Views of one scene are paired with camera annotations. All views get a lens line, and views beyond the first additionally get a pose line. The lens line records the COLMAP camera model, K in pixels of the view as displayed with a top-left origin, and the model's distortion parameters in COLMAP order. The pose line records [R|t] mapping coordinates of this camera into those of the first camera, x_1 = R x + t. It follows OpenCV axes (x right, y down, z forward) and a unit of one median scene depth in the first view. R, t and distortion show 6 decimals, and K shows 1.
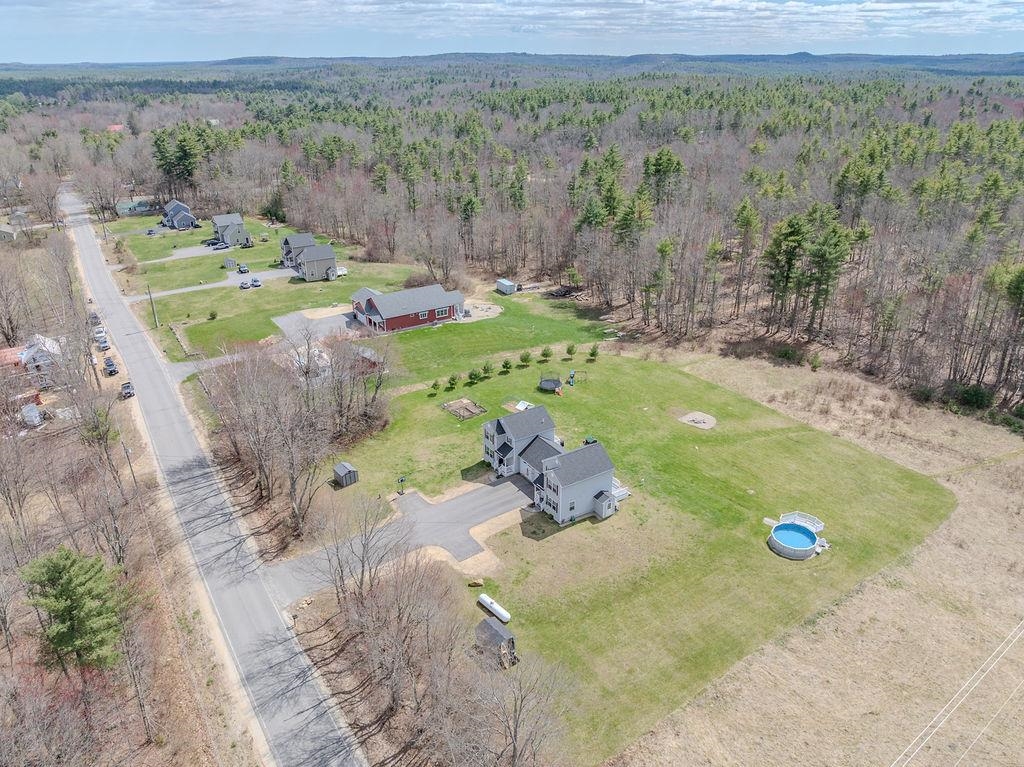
lens RADIAL K [[714.7, 0, 515.6], [0, 714.7, 383.6], [0, 0, 1]] dist [-0.034031, -0.003896]
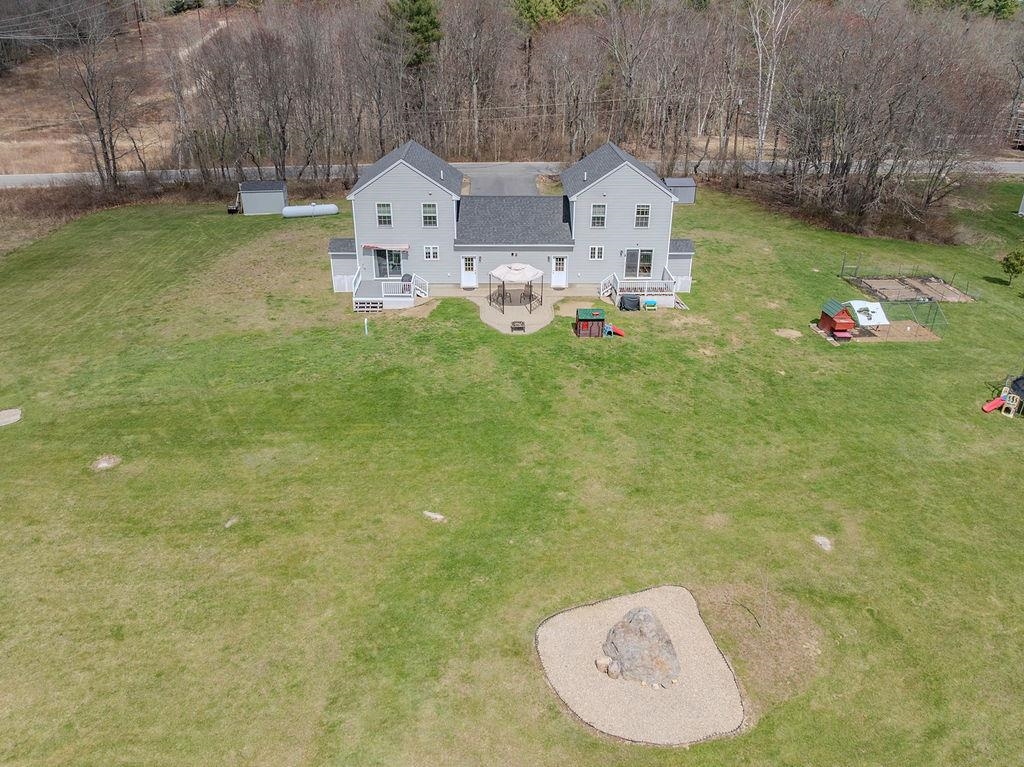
lens RADIAL K [[763.9, 0, 545.6], [0, 763.9, 381.1], [0, 0, 1]] dist [-0.002327, -0.001699]
pose [[-0.487970, 0.374921, -0.788238, 0.556235], [-0.380572, 0.721310, 0.578685, -0.143725], [0.785525, 0.582362, -0.209293, 1.385183]]
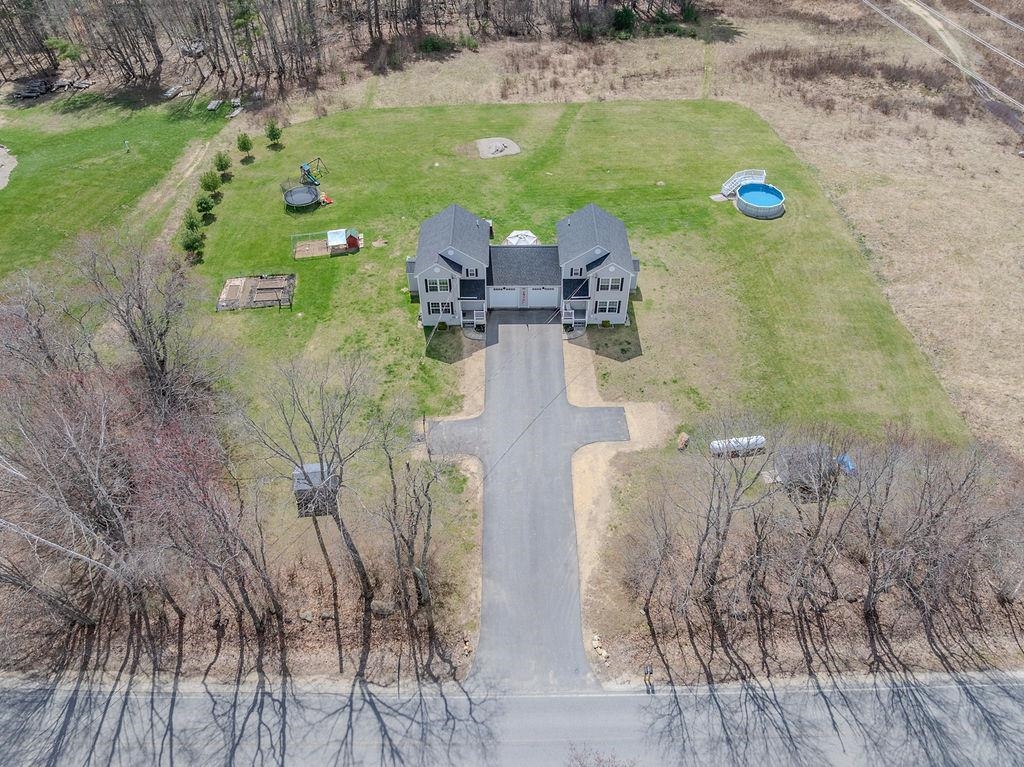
lens RADIAL K [[739.1, 0, 512.0], [0, 739.1, 383.5], [0, 0, 1]] dist [-0.050754, 0.026492]
pose [[0.537498, -0.596037, 0.596520, -0.534721], [0.355514, 0.801623, 0.480635, -0.177388], [-0.764660, -0.046269, 0.642771, 0.634211]]
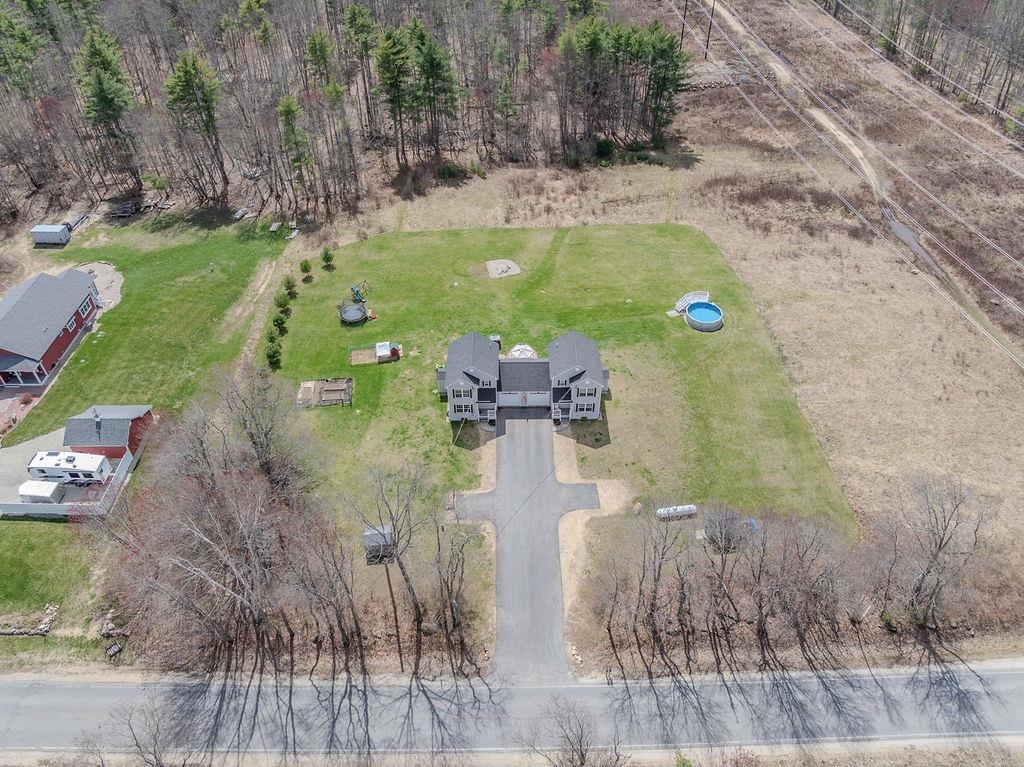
lens RADIAL K [[714.7, 0, 515.6], [0, 714.7, 383.6], [0, 0, 1]] dist [-0.034031, -0.003896]
pose [[0.532662, -0.563805, 0.631185, -0.658435], [0.354049, 0.825844, 0.438898, -0.356359], [-0.768714, -0.010314, 0.639510, 0.472708]]
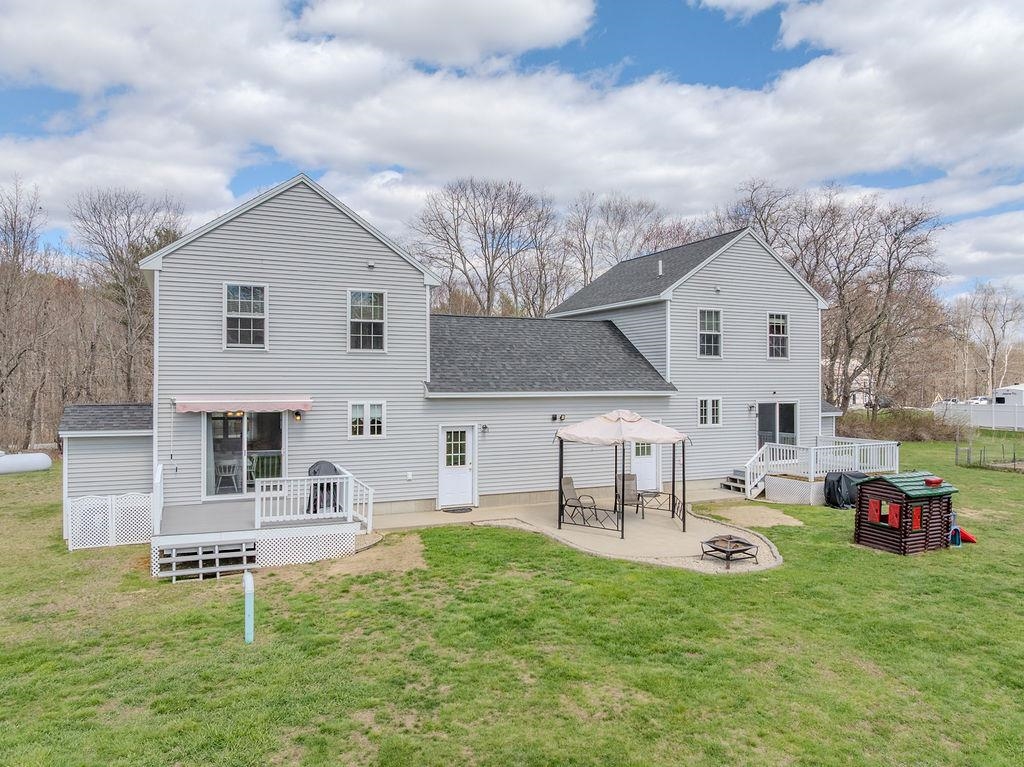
lens RADIAL K [[726.6, 0, 525.8], [0, 726.6, 376.6], [0, 0, 1]] dist [-0.002561, -0.000227]
pose [[-0.134119, -0.005996, -0.990947, 0.318403], [-0.409513, 0.910938, 0.049913, 0.104044], [0.902392, 0.412500, -0.124629, 1.208893]]
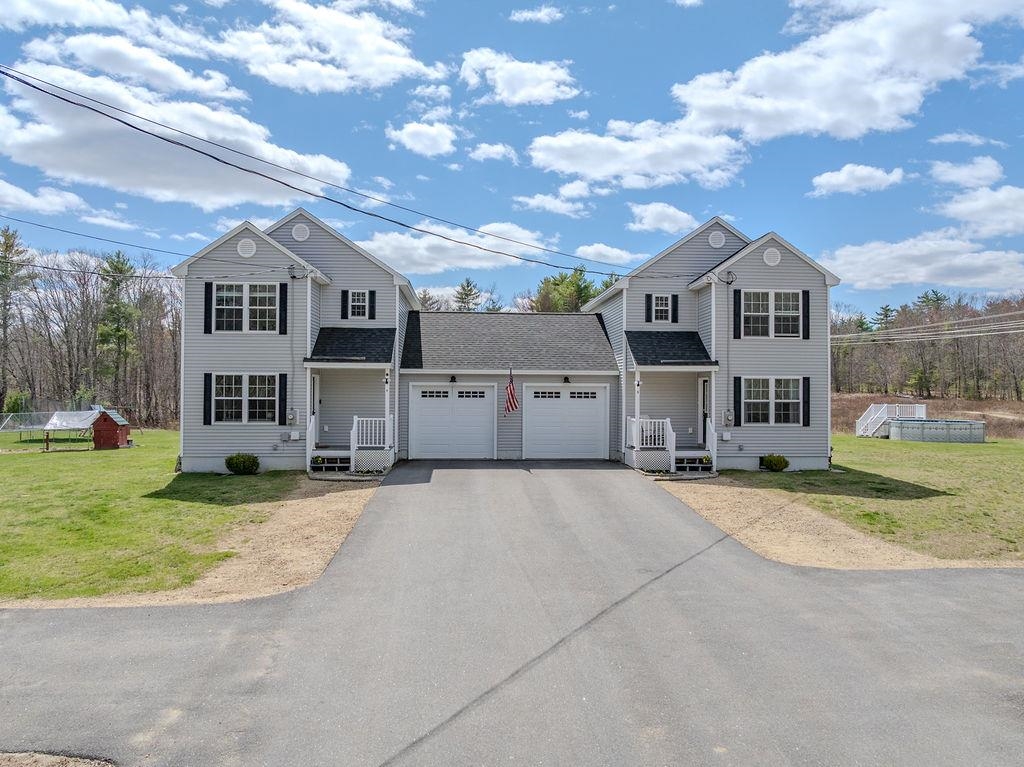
lens RADIAL K [[714.7, 0, 515.6], [0, 714.7, 383.6], [0, 0, 1]] dist [-0.034031, -0.003896]
pose [[0.482751, 0.015766, 0.875616, -0.210393], [0.356608, 0.909652, -0.212987, 0.198152], [-0.799864, 0.415071, 0.433513, 1.039543]]
